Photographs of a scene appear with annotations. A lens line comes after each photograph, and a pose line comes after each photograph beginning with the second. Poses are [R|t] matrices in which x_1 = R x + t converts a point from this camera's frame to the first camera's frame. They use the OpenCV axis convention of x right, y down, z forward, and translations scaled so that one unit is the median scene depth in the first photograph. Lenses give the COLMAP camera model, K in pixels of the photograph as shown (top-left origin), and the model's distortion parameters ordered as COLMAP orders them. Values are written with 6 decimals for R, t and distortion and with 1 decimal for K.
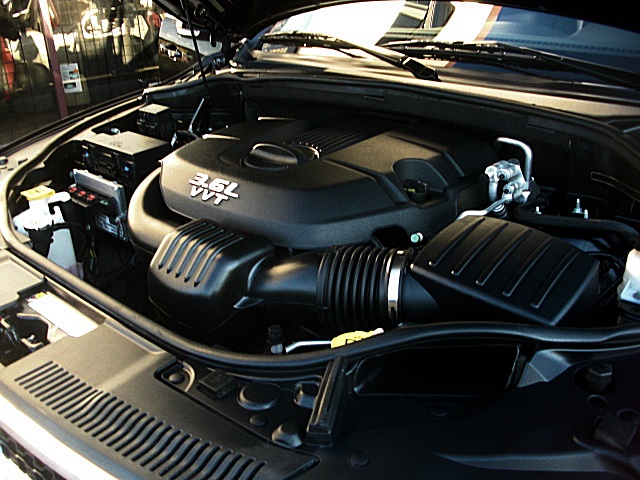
lens RADIAL K [[615.7, 0, 320.6], [0, 615.7, 240.6], [0, 0, 1]] dist [-0.121798, 0.000000]
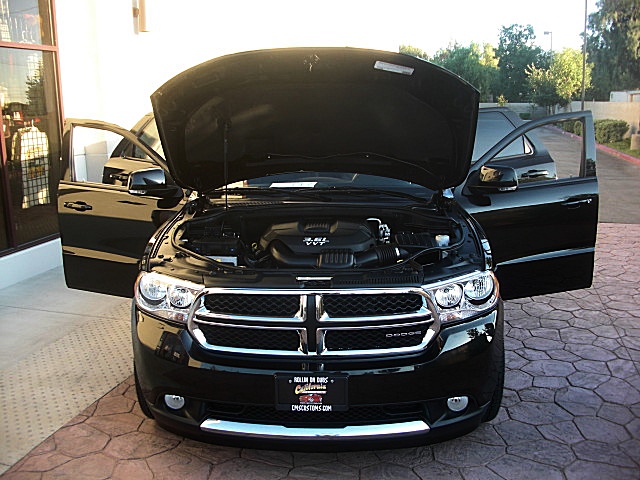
lens RADIAL K [[615.7, 0, 316.8], [0, 615.7, 245.1], [0, 0, 1]] dist [-0.121798, 0.000000]
pose [[0.782509, -0.110675, 0.612724, -1.422633], [0.241795, 0.960857, -0.135239, 0.231443], [-0.573772, 0.253980, 0.778640, -0.892254]]
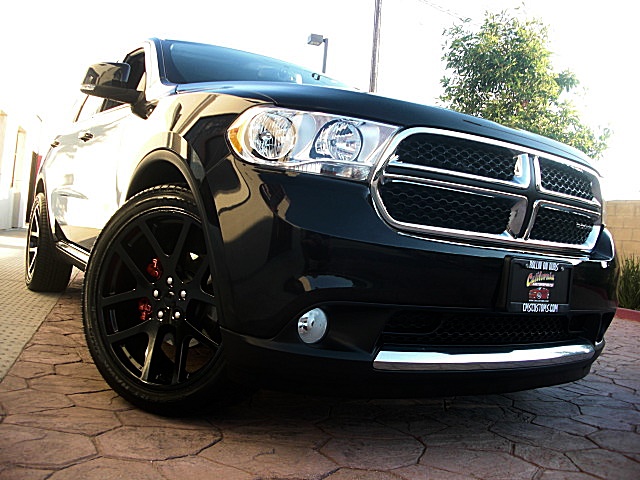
lens RADIAL K [[615.7, 0, 320.8], [0, 615.7, 241.5], [0, 0, 1]] dist [-0.121798, 0.000000]
pose [[0.285744, 0.050988, 0.956949, -1.736828], [0.291026, 0.946805, -0.137348, 0.355450], [-0.913047, 0.317743, 0.255705, 0.712331]]
